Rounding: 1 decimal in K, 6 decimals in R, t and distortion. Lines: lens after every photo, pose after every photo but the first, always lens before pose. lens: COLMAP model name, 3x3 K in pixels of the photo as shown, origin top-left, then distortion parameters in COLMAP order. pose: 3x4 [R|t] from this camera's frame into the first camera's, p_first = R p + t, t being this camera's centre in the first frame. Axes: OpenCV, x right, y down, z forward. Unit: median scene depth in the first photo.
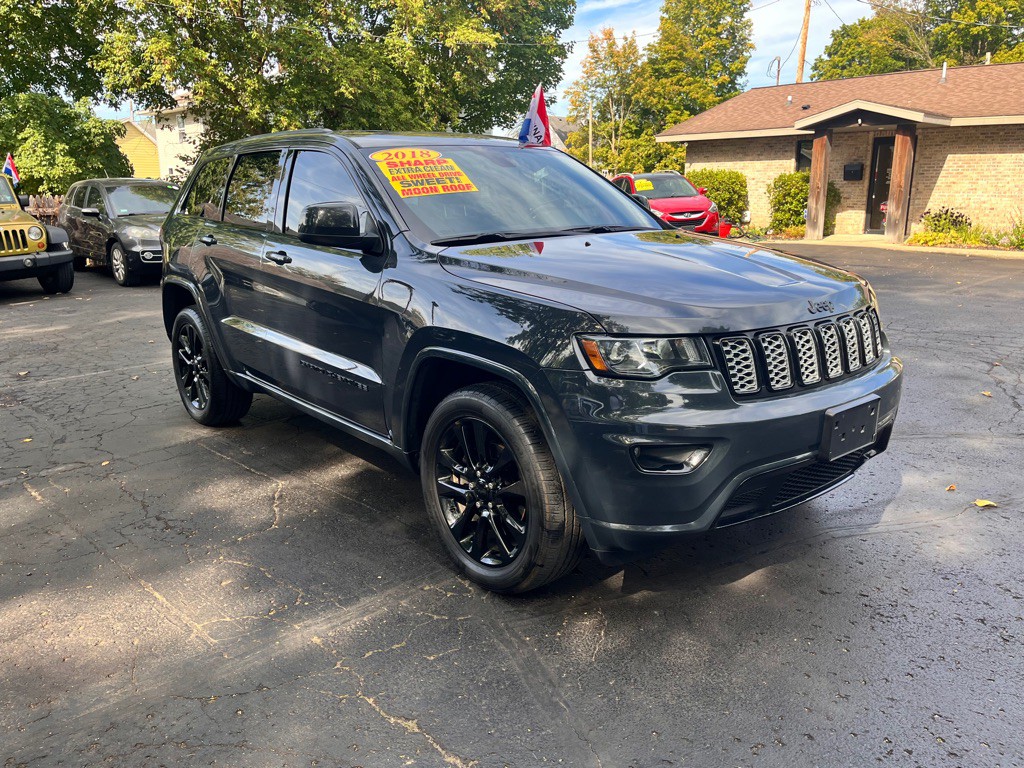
lens RADIAL K [[789.0, 0, 501.8], [0, 789.0, 380.5], [0, 0, 1]] dist [0.072171, -0.095301]
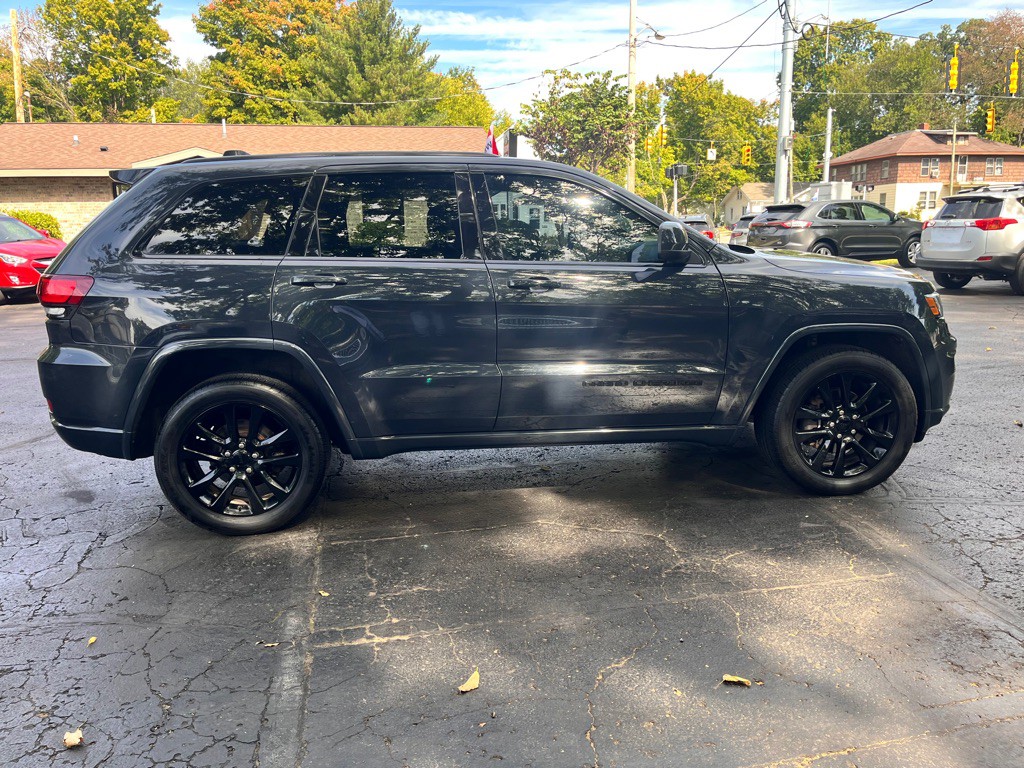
lens RADIAL K [[789.0, 0, 505.0], [0, 789.0, 381.7], [0, 0, 1]] dist [0.072171, -0.095301]
pose [[0.550055, -0.163169, 0.819033, -0.151203], [0.207949, 0.976598, 0.054903, -0.013473], [-0.808825, 0.140117, 0.571113, 0.069137]]
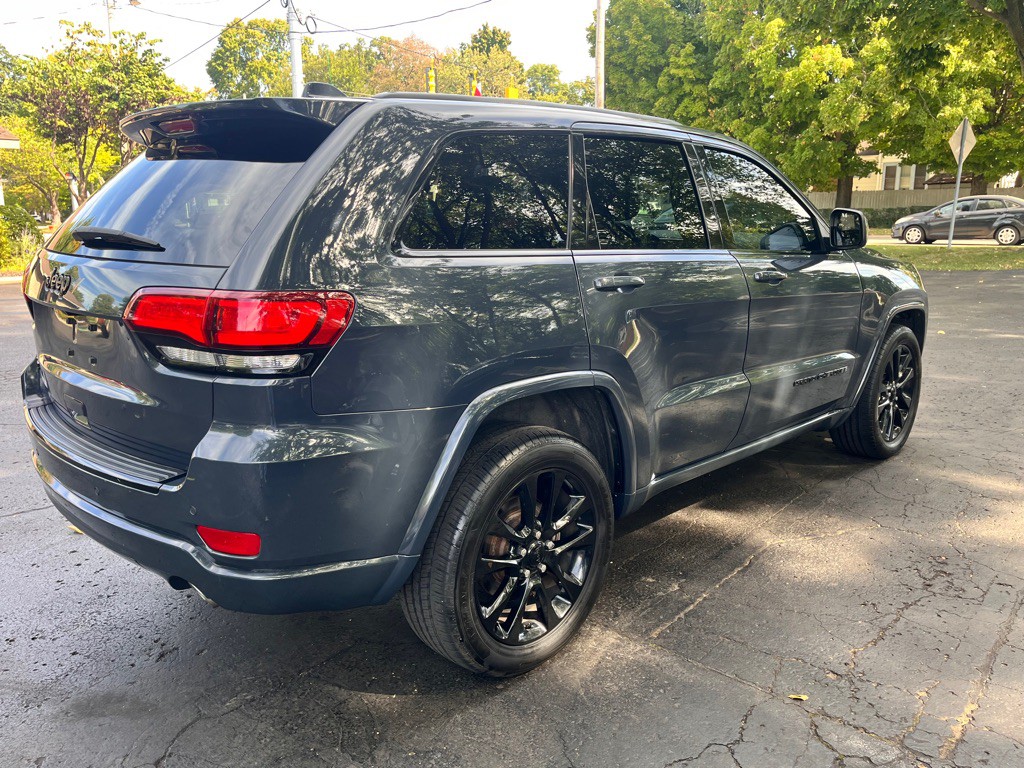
lens RADIAL K [[789.0, 0, 521.7], [0, 789.0, 388.7], [0, 0, 1]] dist [0.072171, -0.095301]
pose [[-0.106004, -0.206405, 0.972708, -0.150808], [0.232969, 0.945837, 0.226092, -0.040332], [-0.966690, 0.250577, -0.052177, 0.182511]]
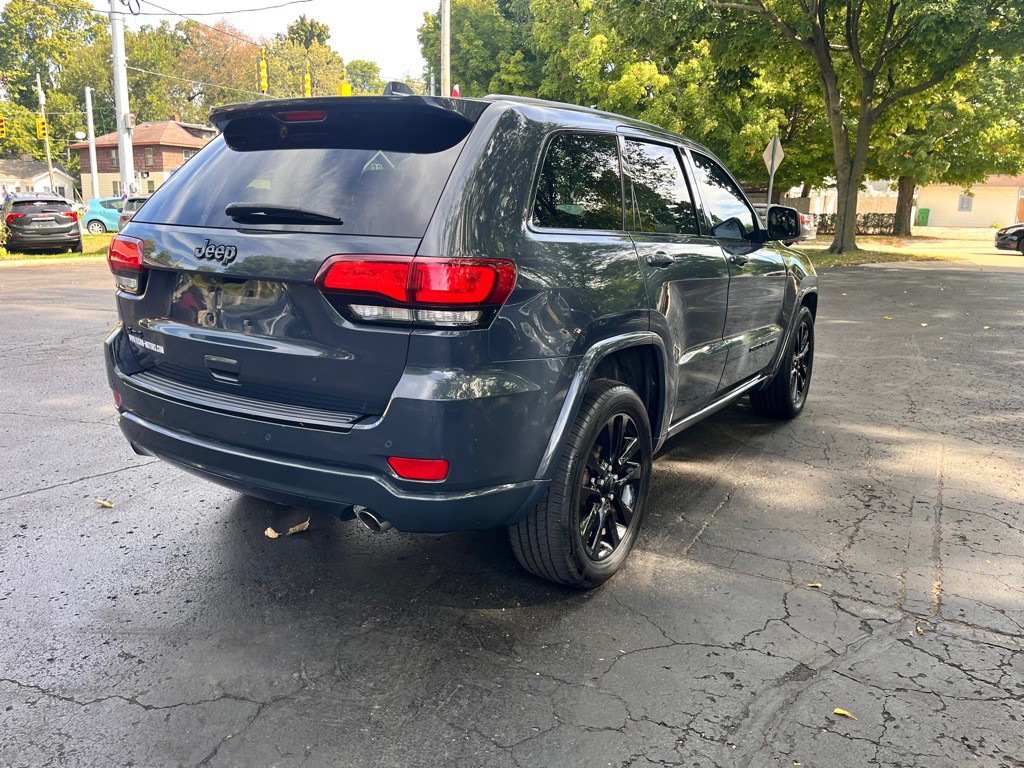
lens RADIAL K [[789.0, 0, 510.4], [0, 789.0, 378.6], [0, 0, 1]] dist [0.072171, -0.095301]
pose [[-0.309737, -0.190907, 0.931460, -0.160432], [0.202865, 0.943811, 0.260897, -0.046092], [-0.928929, 0.269770, -0.253605, 0.215706]]
